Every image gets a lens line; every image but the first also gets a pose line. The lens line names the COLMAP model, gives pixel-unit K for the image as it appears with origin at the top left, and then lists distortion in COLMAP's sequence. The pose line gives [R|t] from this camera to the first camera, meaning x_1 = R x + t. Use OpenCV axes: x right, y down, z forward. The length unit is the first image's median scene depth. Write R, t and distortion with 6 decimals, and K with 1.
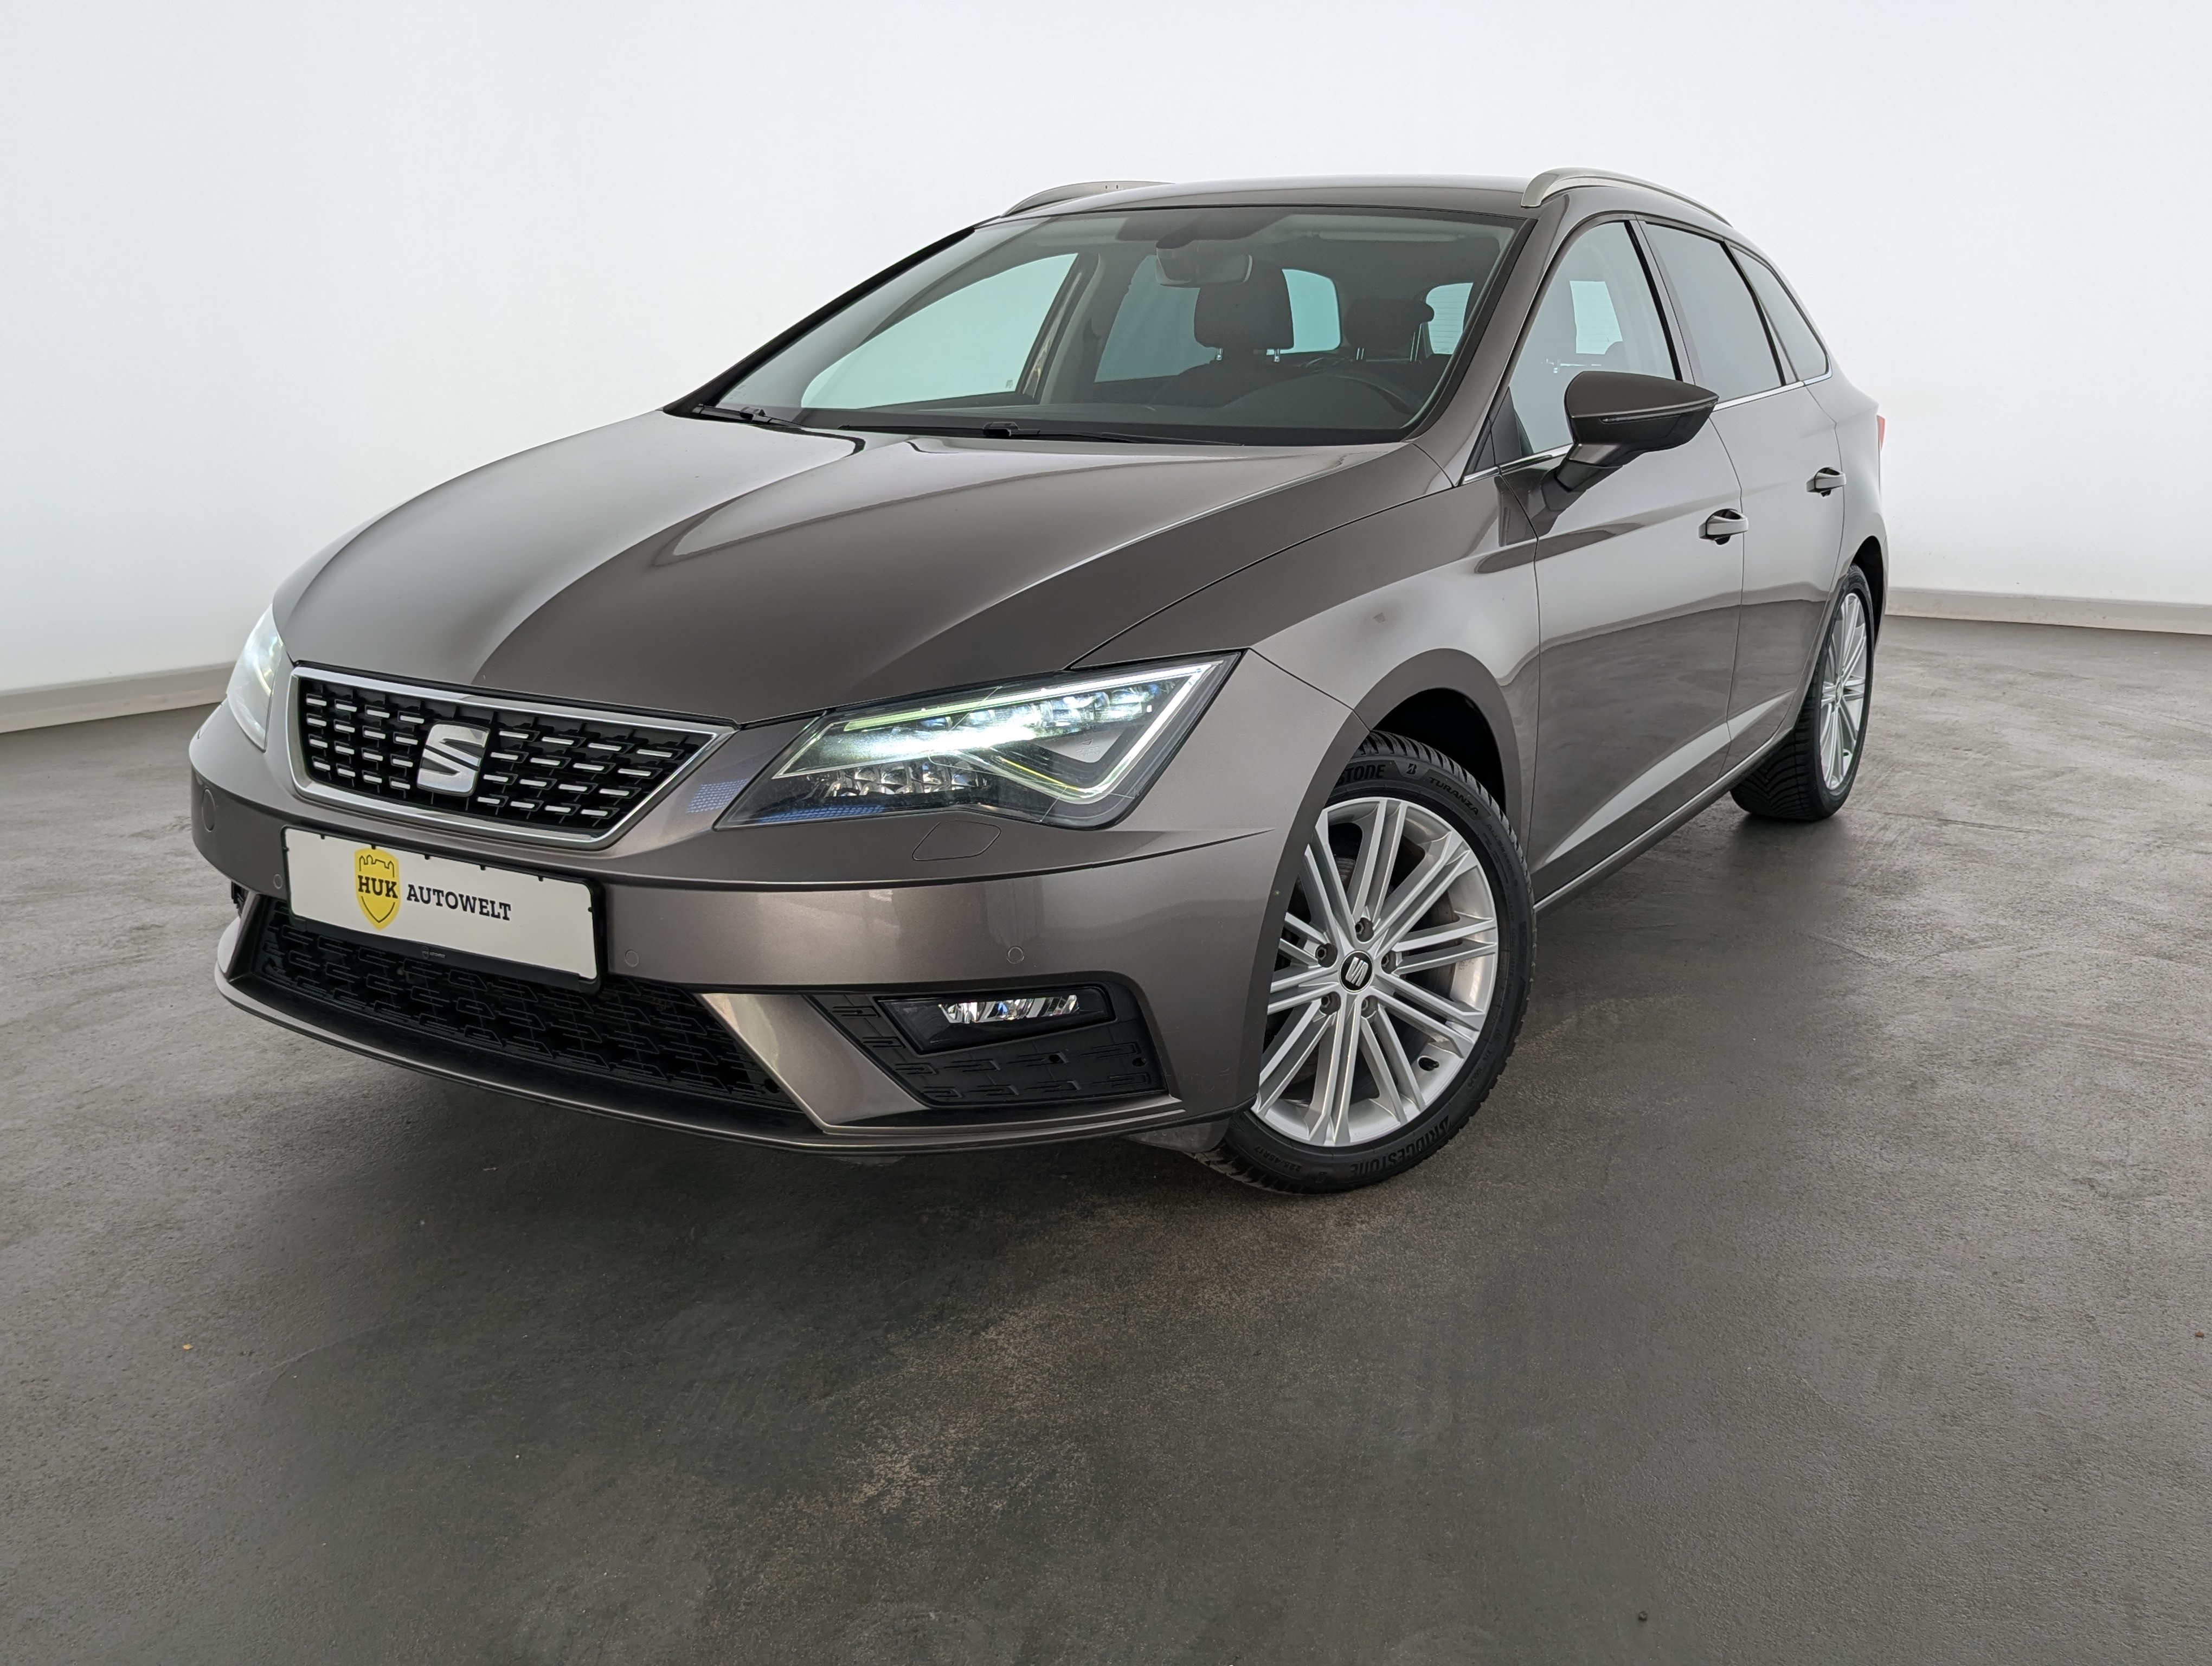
lens RADIAL K [[2033.6, 0, 1109.3], [0, 2033.6, 827.2], [0, 0, 1]] dist [0.058411, 0.000000]
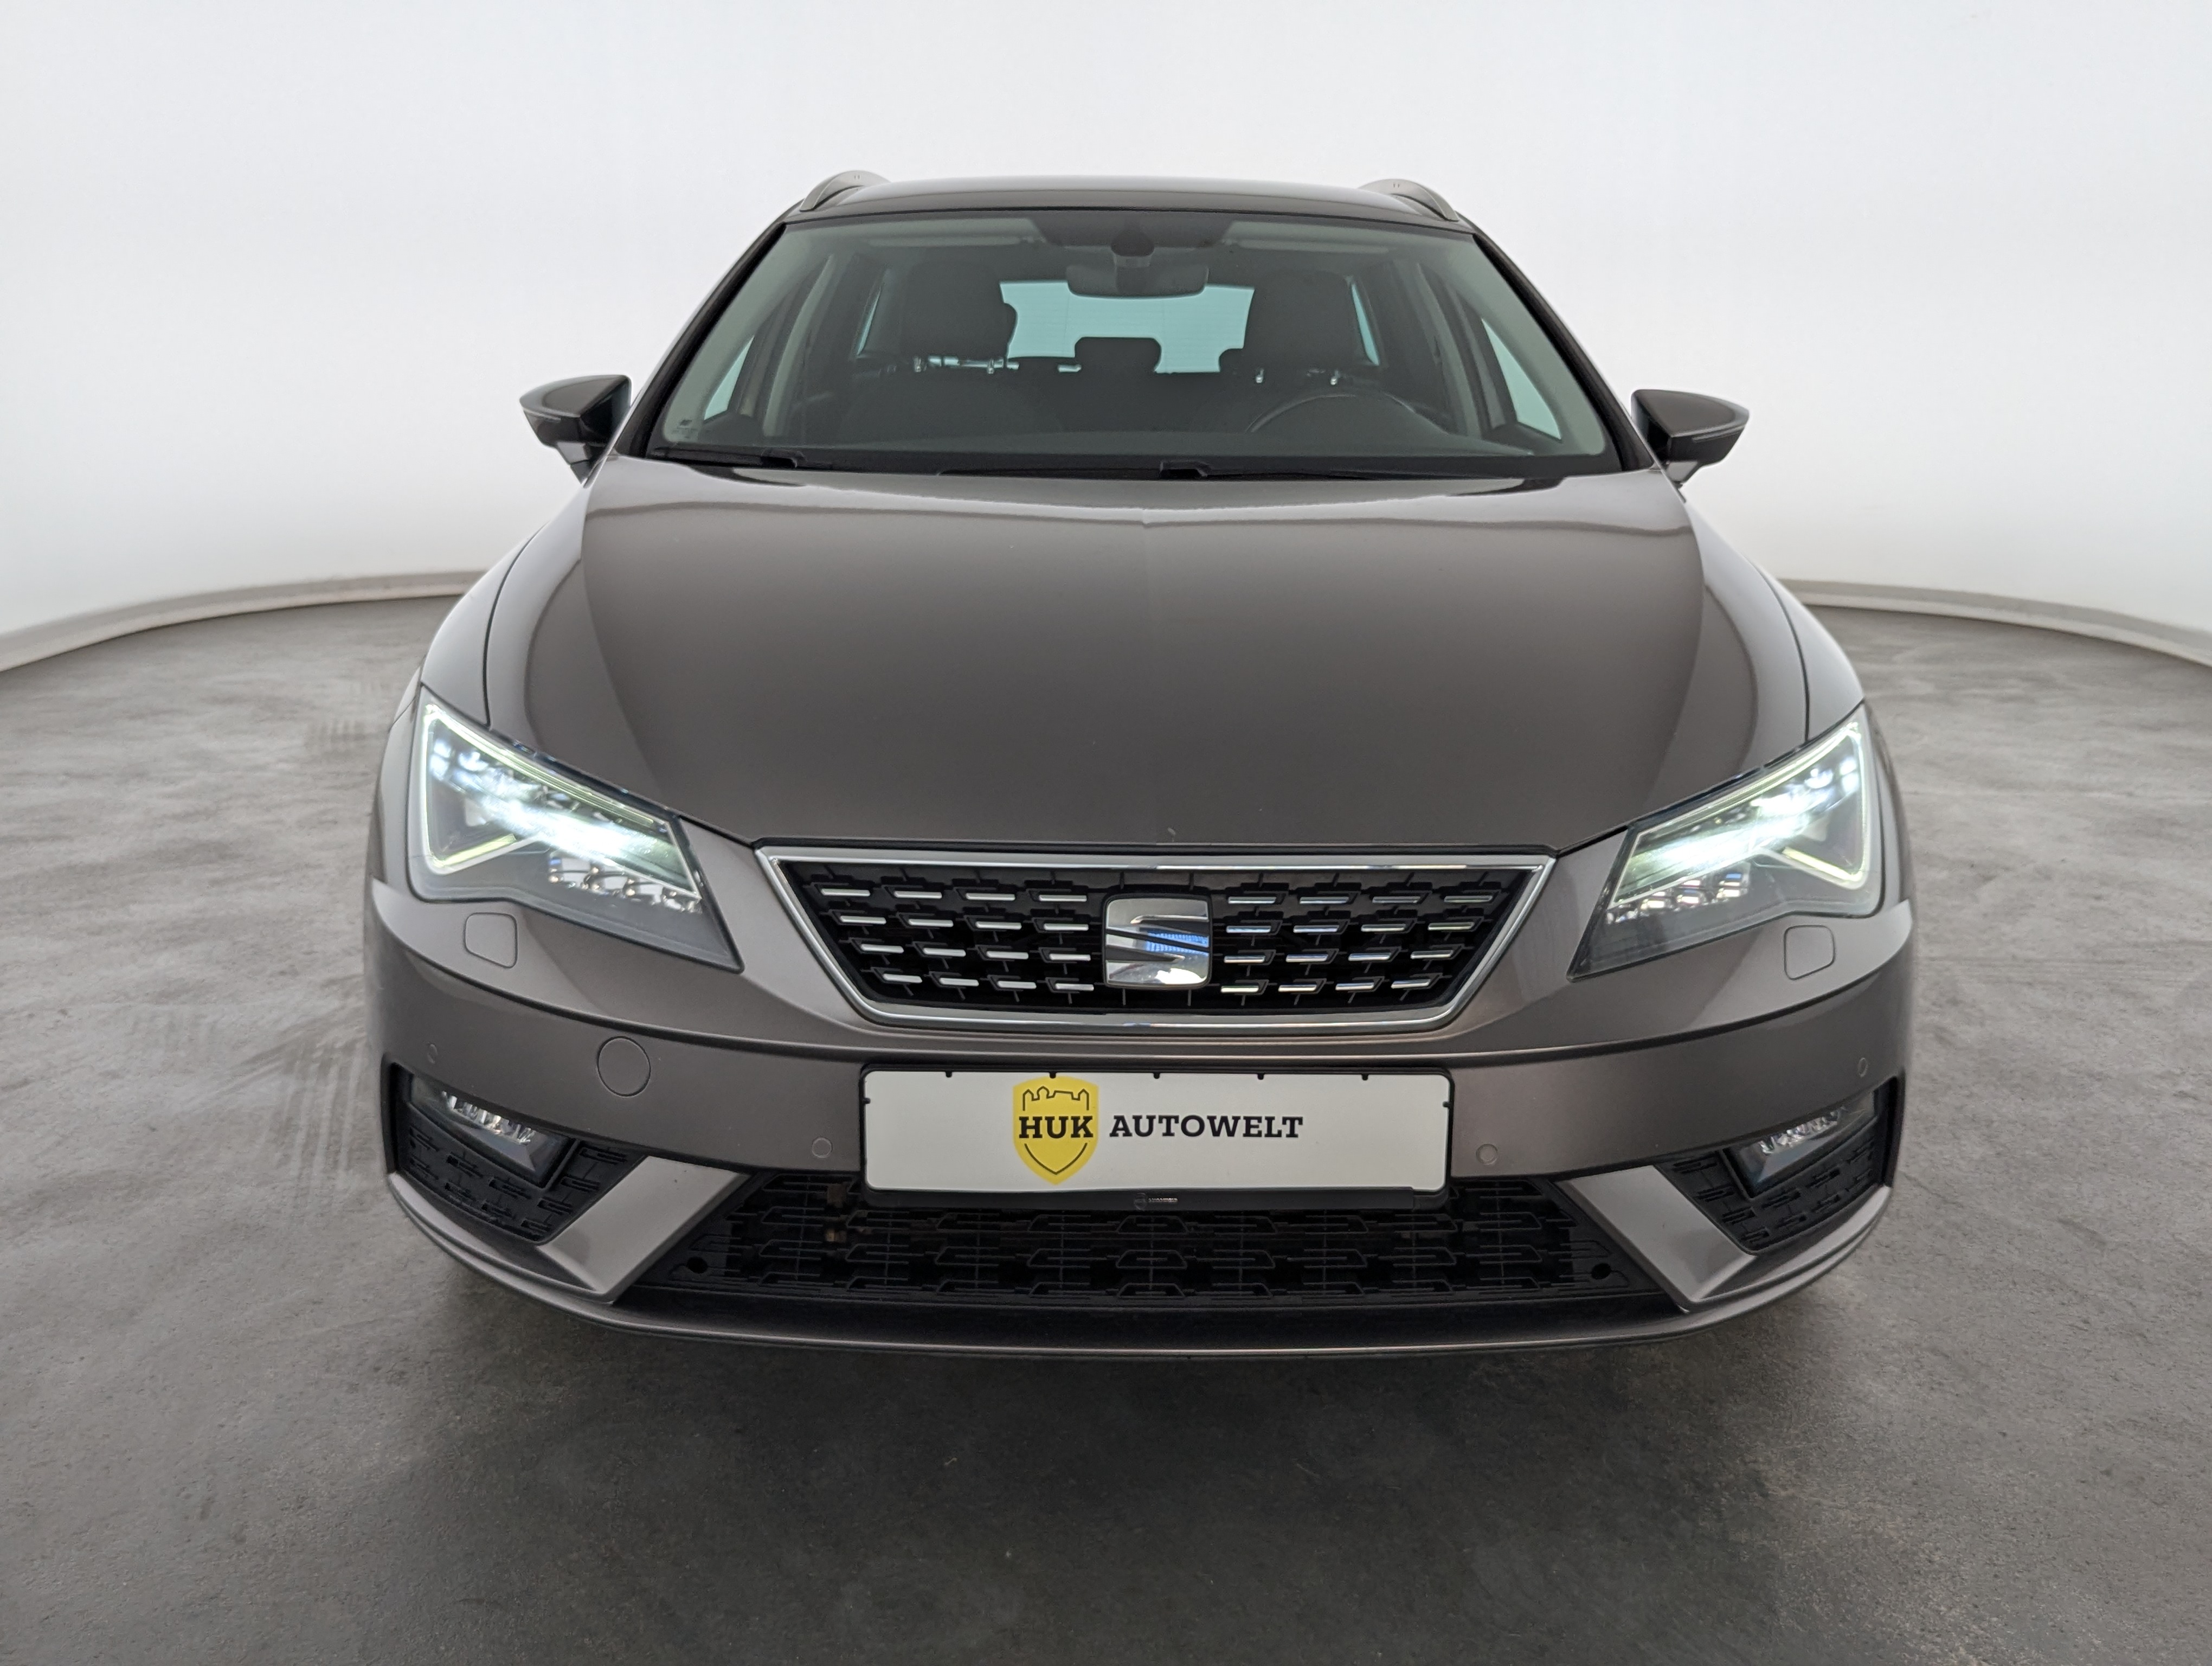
lens RADIAL K [[2033.6, 0, 1107.8], [0, 2033.6, 831.6], [0, 0, 1]] dist [0.058411, 0.000000]
pose [[0.860143, -0.124845, 0.494539, -0.703378], [0.120131, 0.991892, 0.041458, -0.107688], [-0.495705, 0.023749, 0.868166, 0.347059]]
